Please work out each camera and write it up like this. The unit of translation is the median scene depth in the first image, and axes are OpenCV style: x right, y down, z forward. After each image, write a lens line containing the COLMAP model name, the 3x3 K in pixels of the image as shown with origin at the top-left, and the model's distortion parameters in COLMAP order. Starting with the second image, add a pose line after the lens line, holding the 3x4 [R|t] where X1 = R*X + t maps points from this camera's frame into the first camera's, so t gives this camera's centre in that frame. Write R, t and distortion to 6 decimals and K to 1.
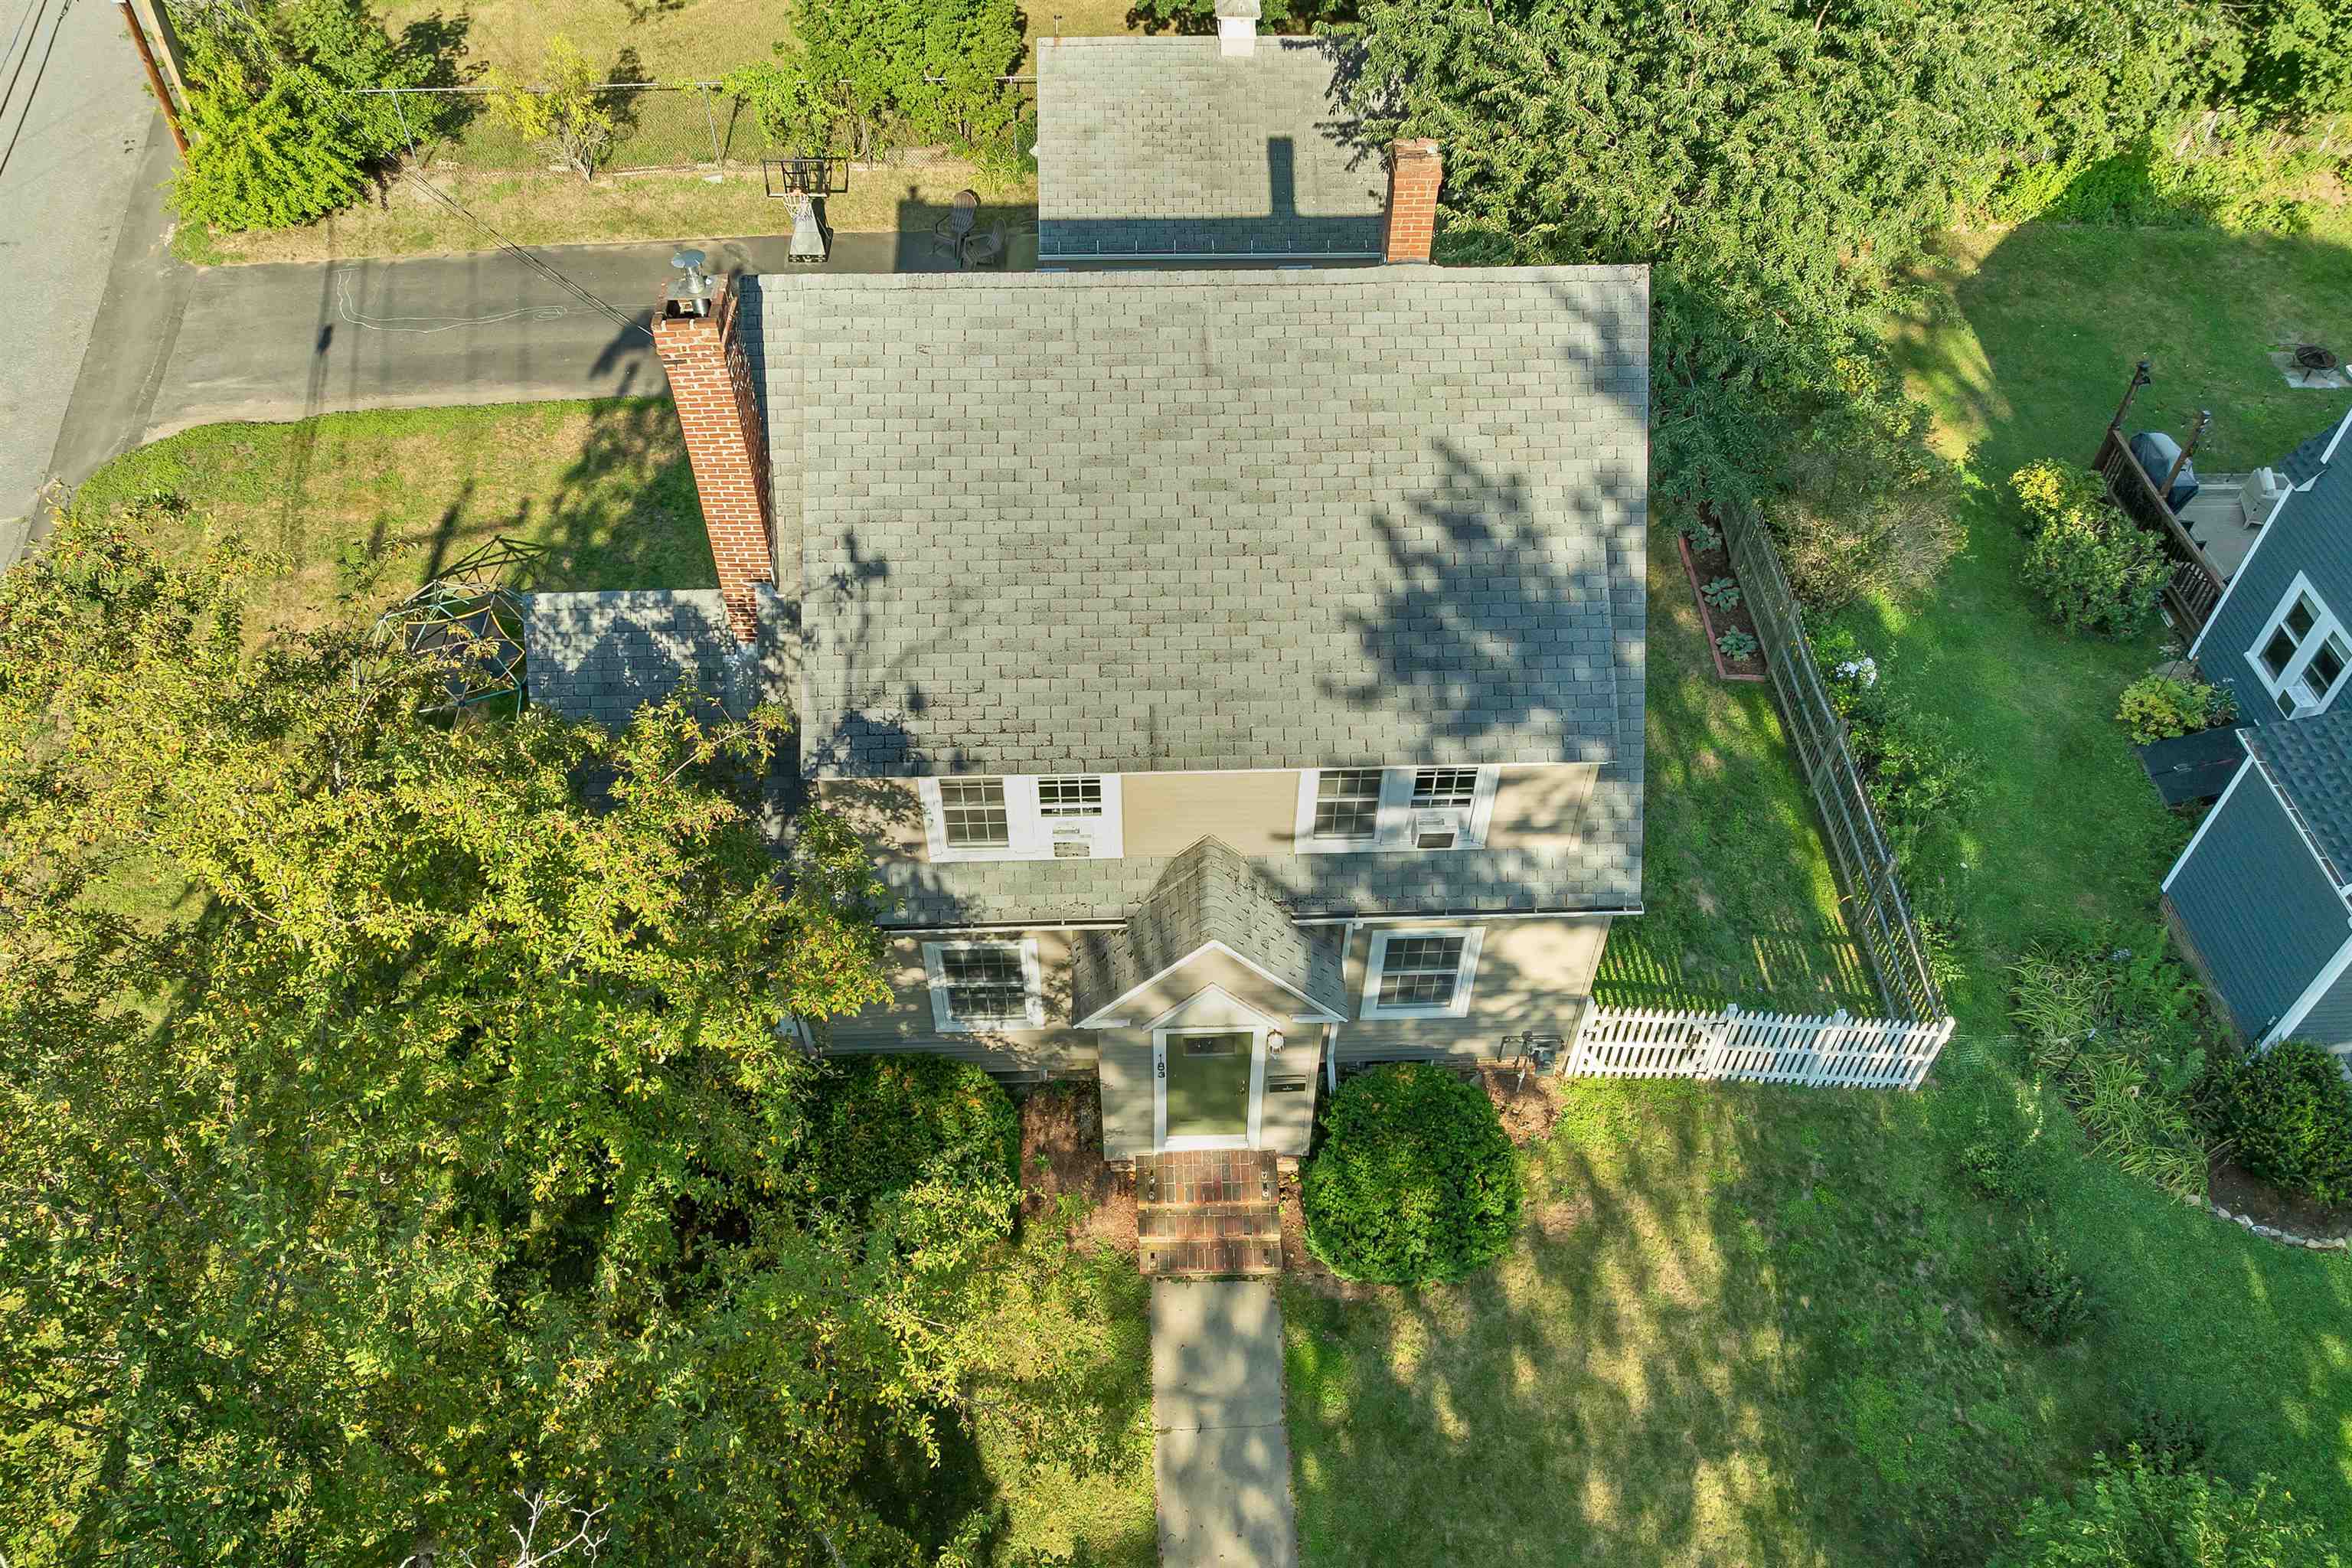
lens RADIAL K [[1715.4, 0, 1176.0], [0, 1715.4, 784.0], [0, 0, 1]] dist [-0.040354, 0.007107]
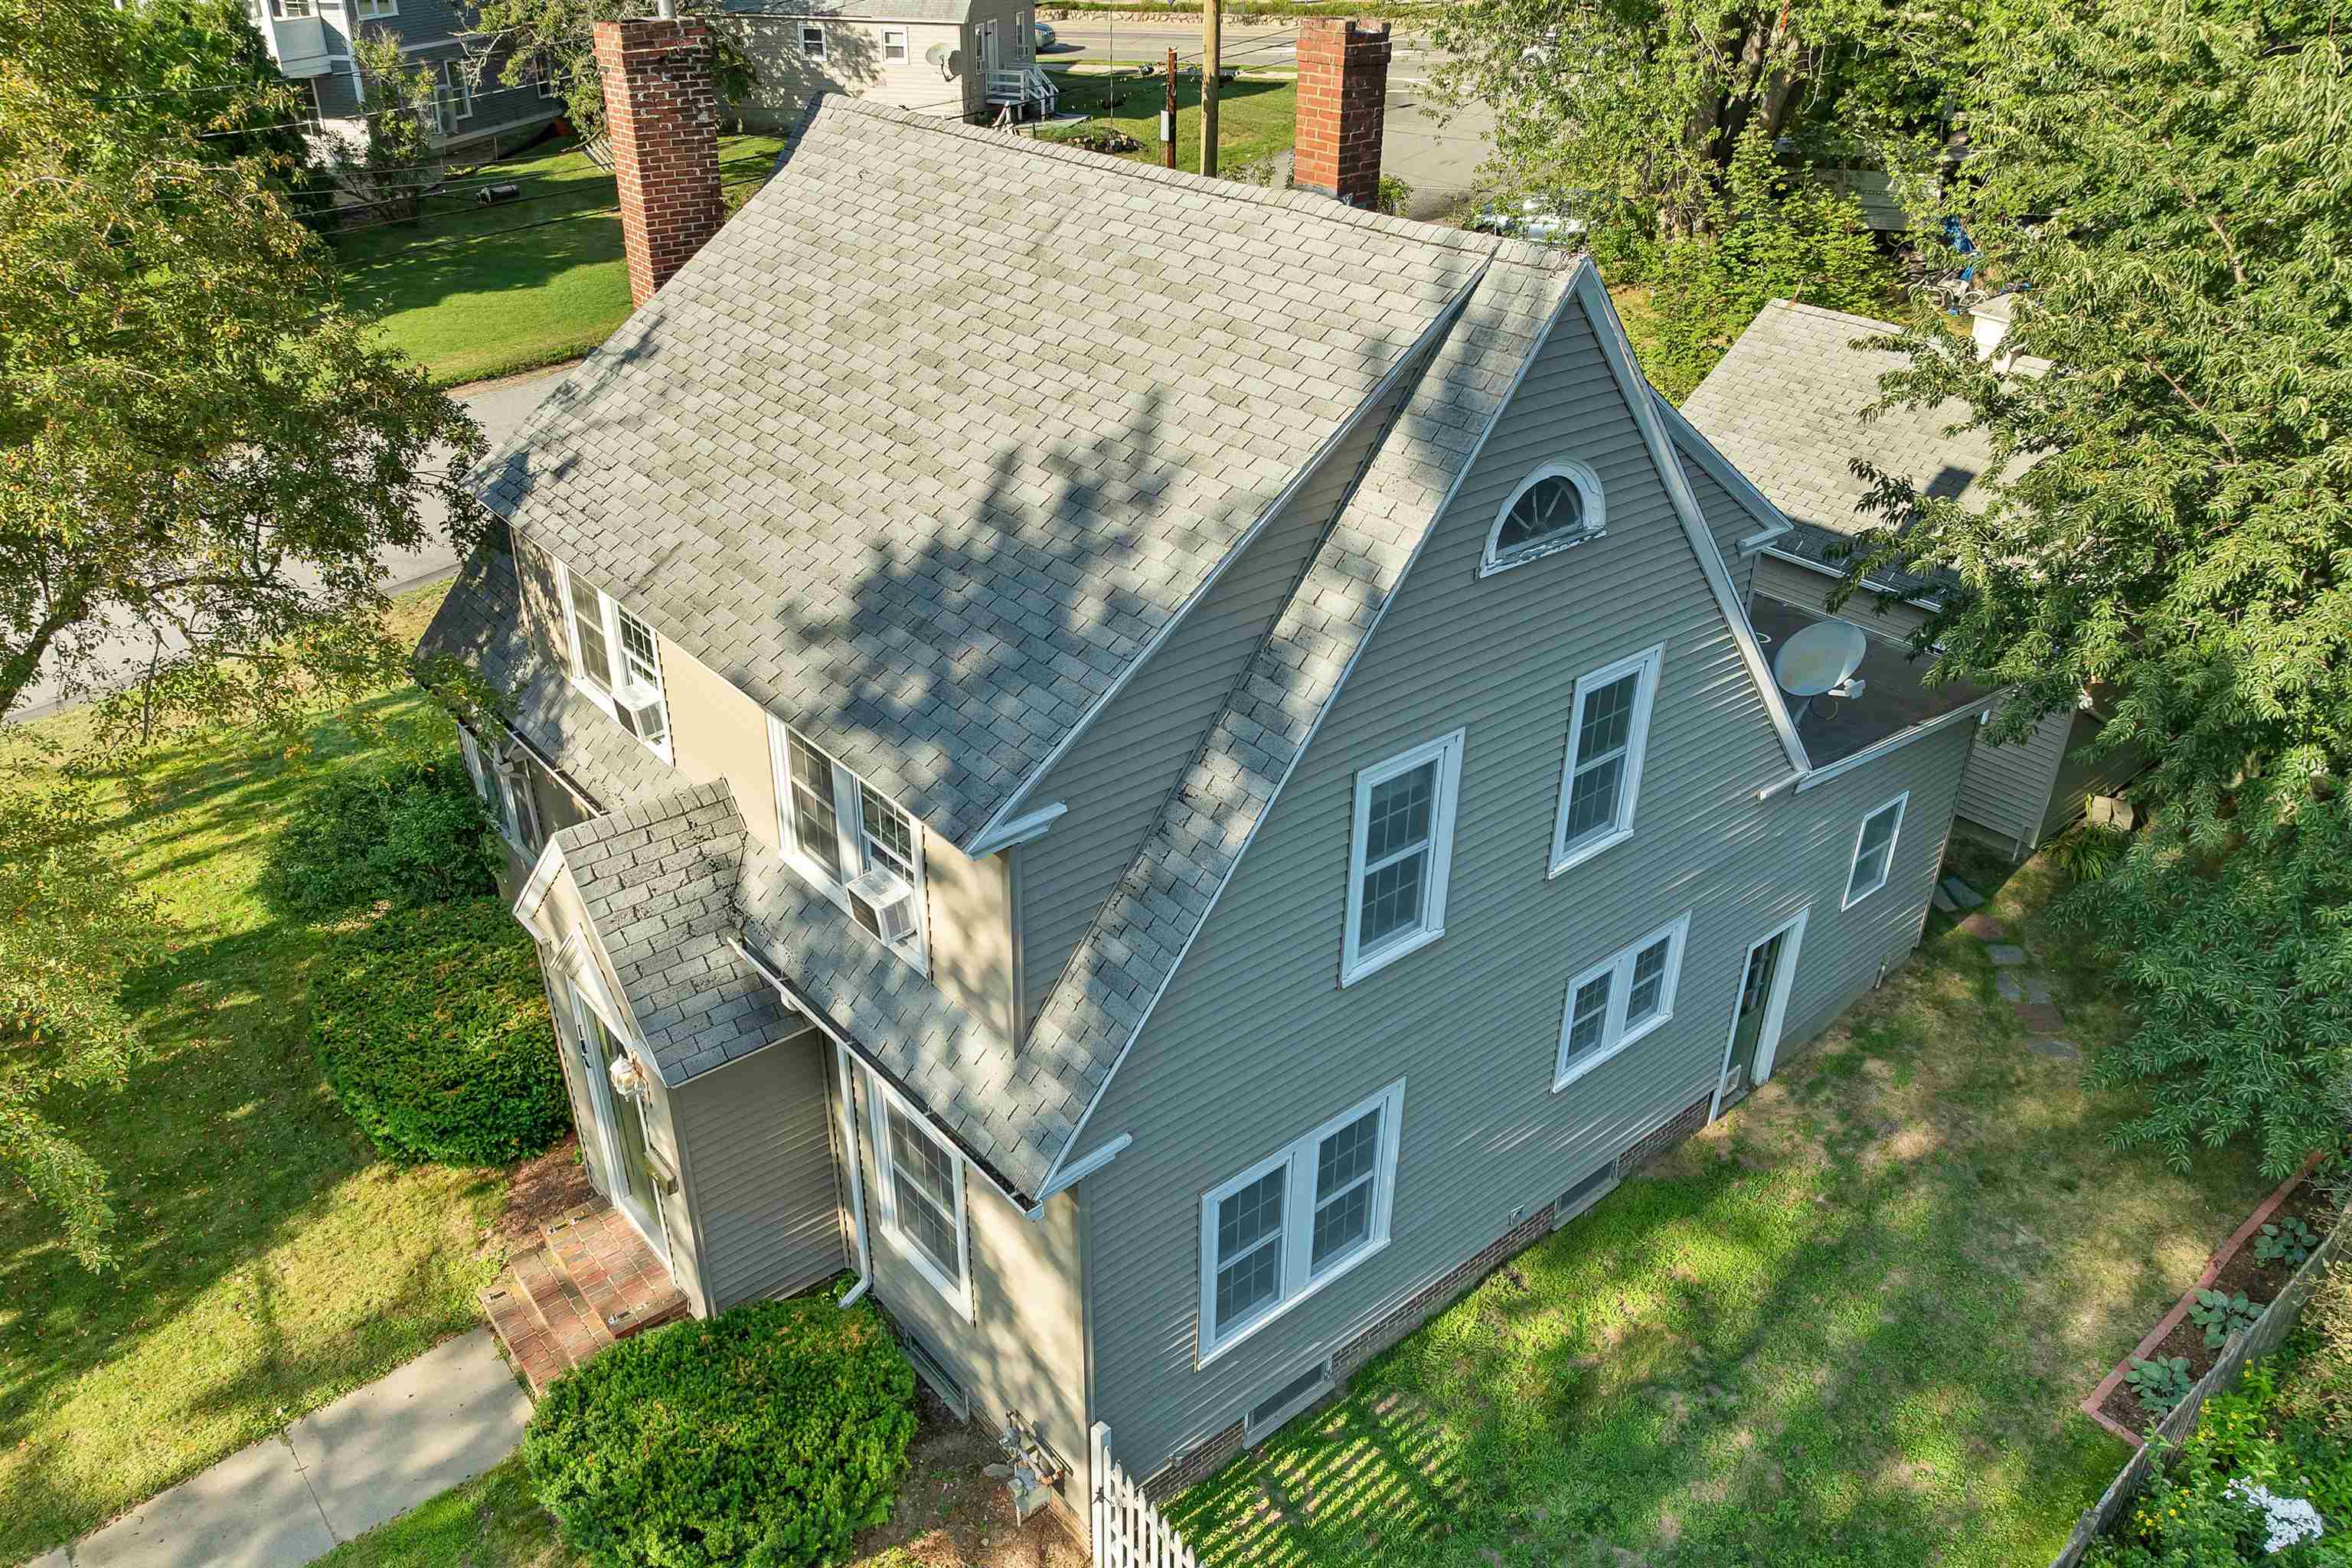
lens RADIAL K [[1715.4, 0, 1176.0], [0, 1715.4, 784.0], [0, 0, 1]] dist [-0.040354, 0.007107]
pose [[0.608140, 0.395328, -0.688390, 0.548959], [-0.587645, 0.807208, -0.055576, -0.041925], [0.533704, 0.438327, 0.723208, 0.498921]]
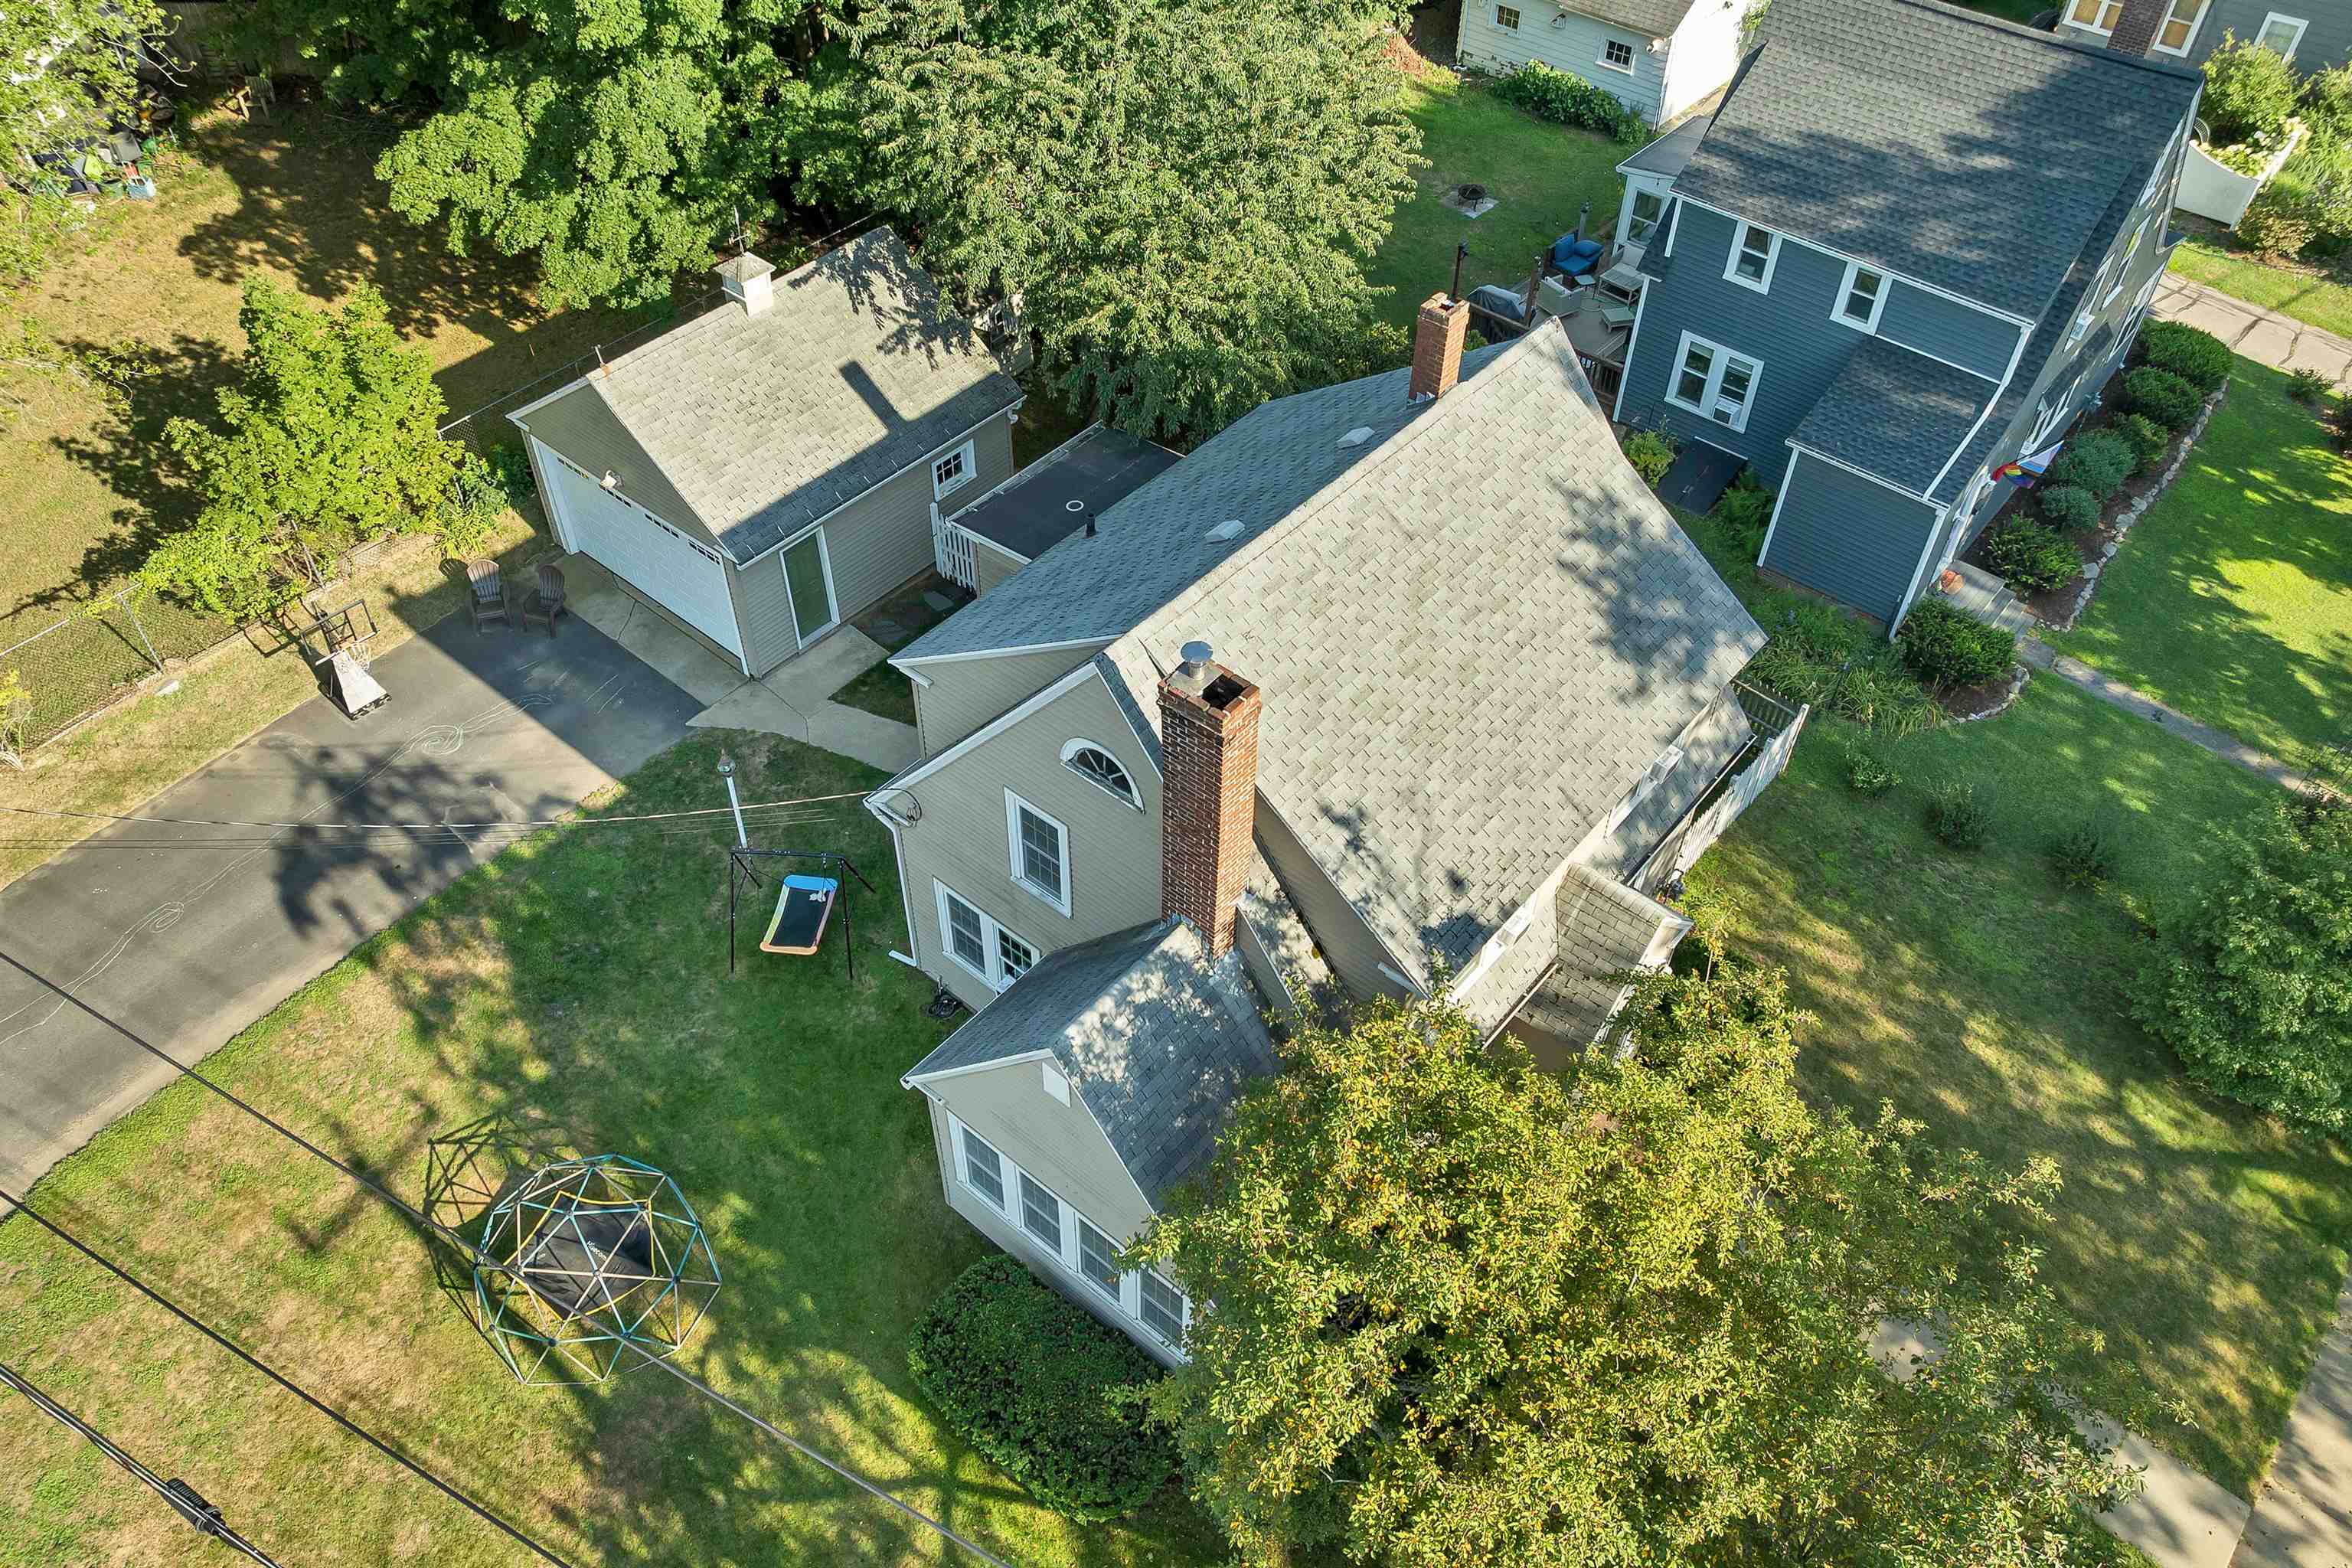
lens RADIAL K [[1715.4, 0, 1176.0], [0, 1715.4, 784.0], [0, 0, 1]] dist [-0.040354, 0.007107]
pose [[0.677155, -0.528708, 0.511791, -0.667792], [0.534200, 0.831540, 0.152222, -0.307450], [-0.506056, 0.170320, 0.845517, 0.084072]]
